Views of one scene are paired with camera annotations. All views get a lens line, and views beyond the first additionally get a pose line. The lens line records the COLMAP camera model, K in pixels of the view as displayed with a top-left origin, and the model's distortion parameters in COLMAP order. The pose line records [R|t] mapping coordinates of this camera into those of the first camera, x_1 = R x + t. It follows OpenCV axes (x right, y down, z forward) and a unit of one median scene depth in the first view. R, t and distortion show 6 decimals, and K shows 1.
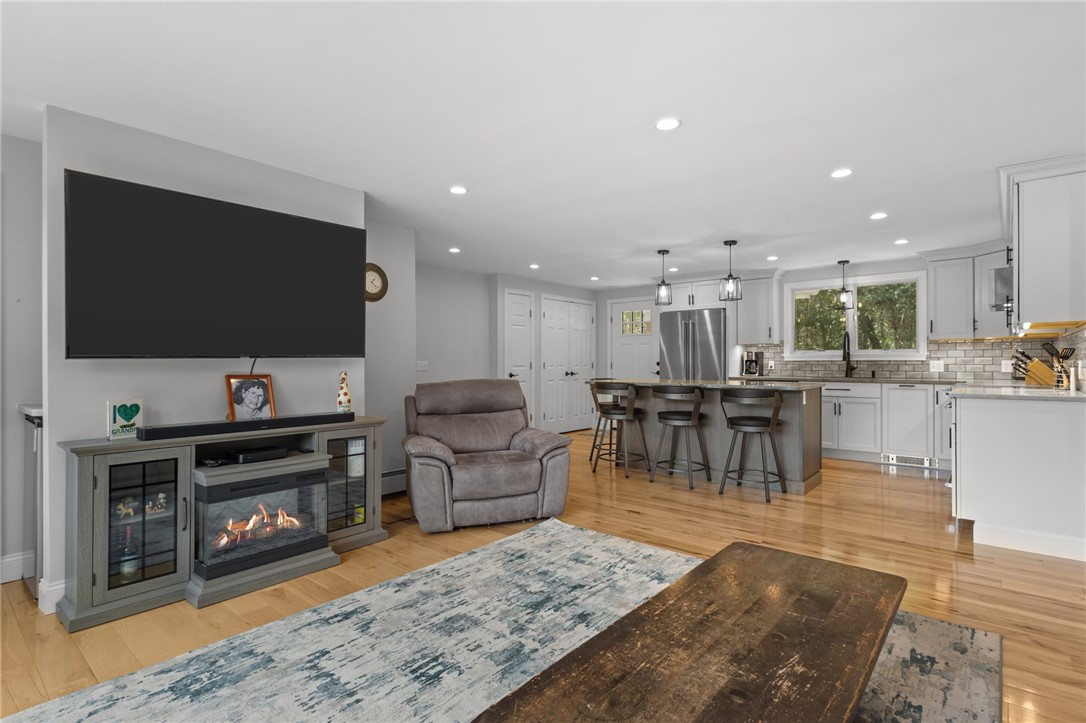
lens RADIAL K [[532.6, 0, 551.9], [0, 532.6, 362.9], [0, 0, 1]] dist [0.001003, -0.000356]
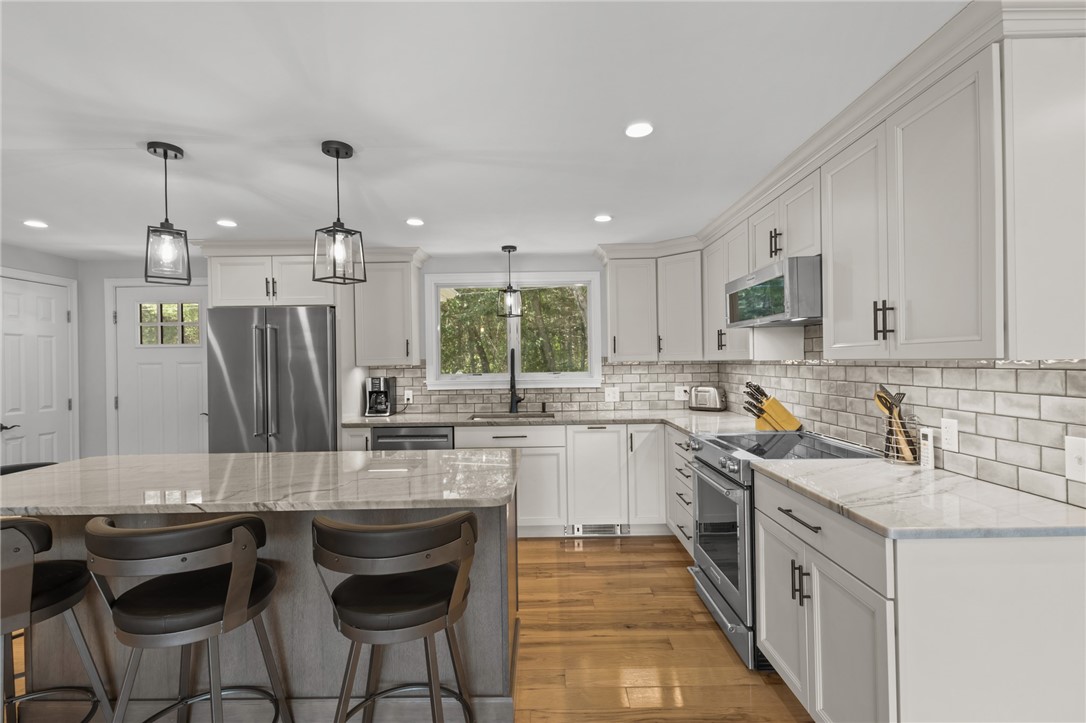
lens RADIAL K [[500.3, 0, 545.0], [0, 500.3, 360.7], [0, 0, 1]] dist [0.007098, 0.000320]
pose [[0.765675, -0.008637, 0.643170, 0.177283], [0.015182, 0.999874, -0.004647, -0.043039], [-0.643049, 0.013323, 0.765709, 0.513953]]
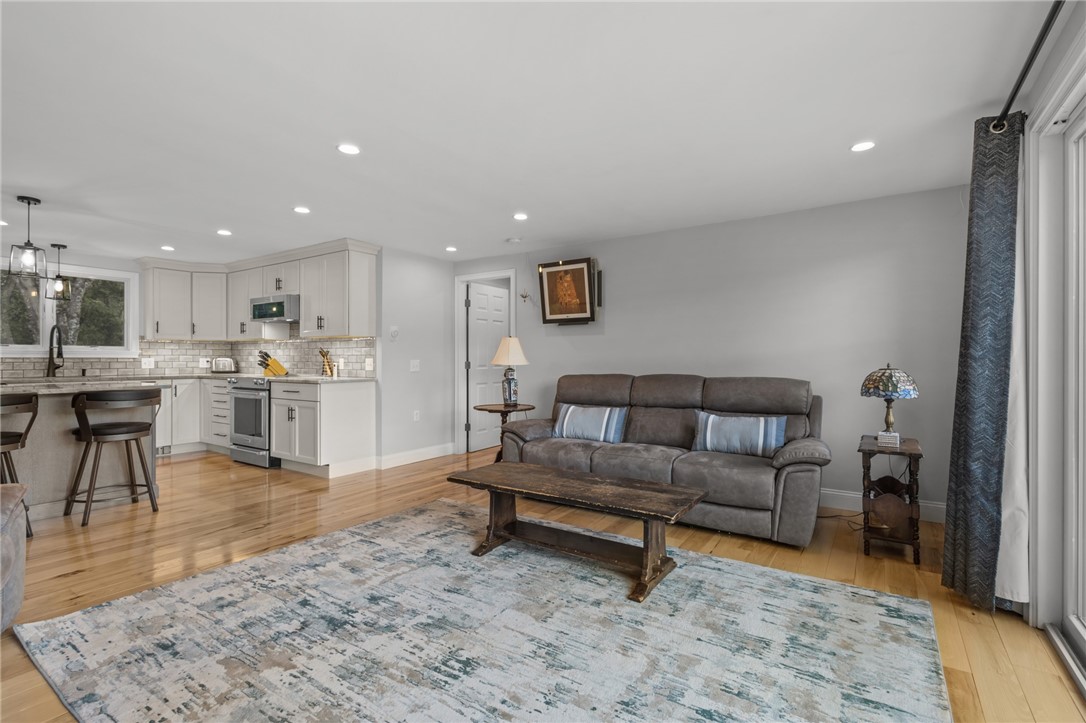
lens RADIAL K [[500.3, 0, 545.9], [0, 500.3, 357.0], [0, 0, 1]] dist [0.007098, 0.000320]
pose [[-0.106934, 0.004100, 0.994258, -0.397790], [0.001581, 0.999991, -0.003954, -0.001032], [-0.994265, 0.001149, -0.106940, 0.311686]]
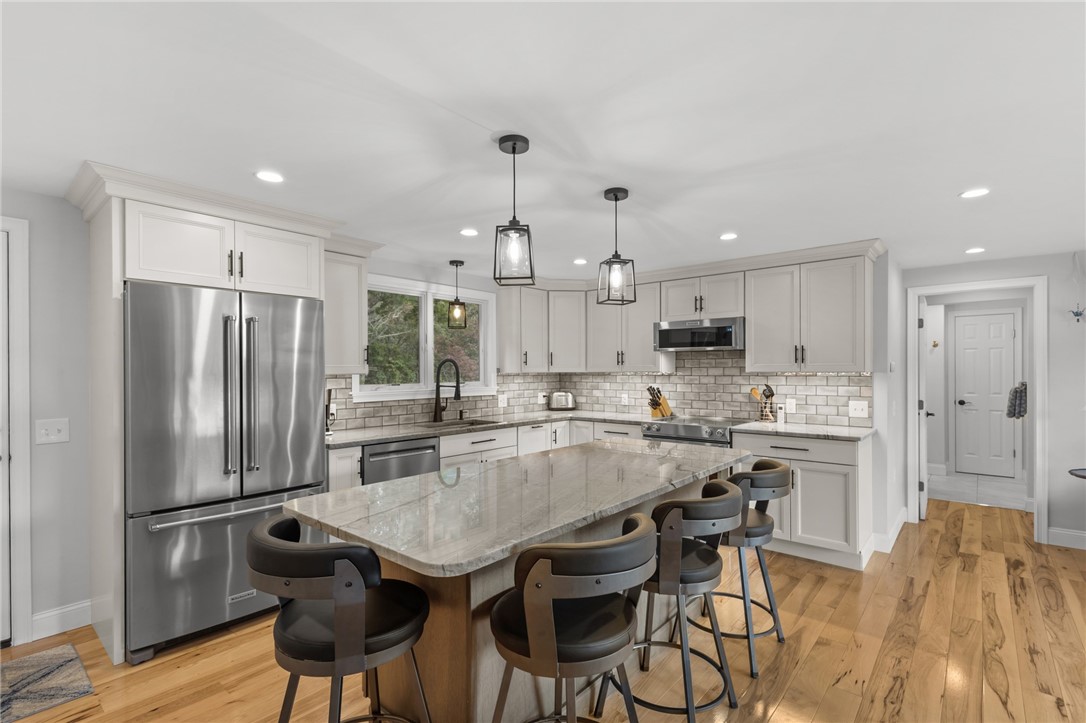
lens RADIAL K [[500.3, 0, 552.0], [0, 500.3, 369.0], [0, 0, 1]] dist [0.007098, 0.000320]
pose [[0.003990, 0.004966, 0.999980, -0.141737], [0.006337, 0.999967, -0.004991, -0.044945], [-0.999972, 0.006357, 0.003959, 0.941664]]
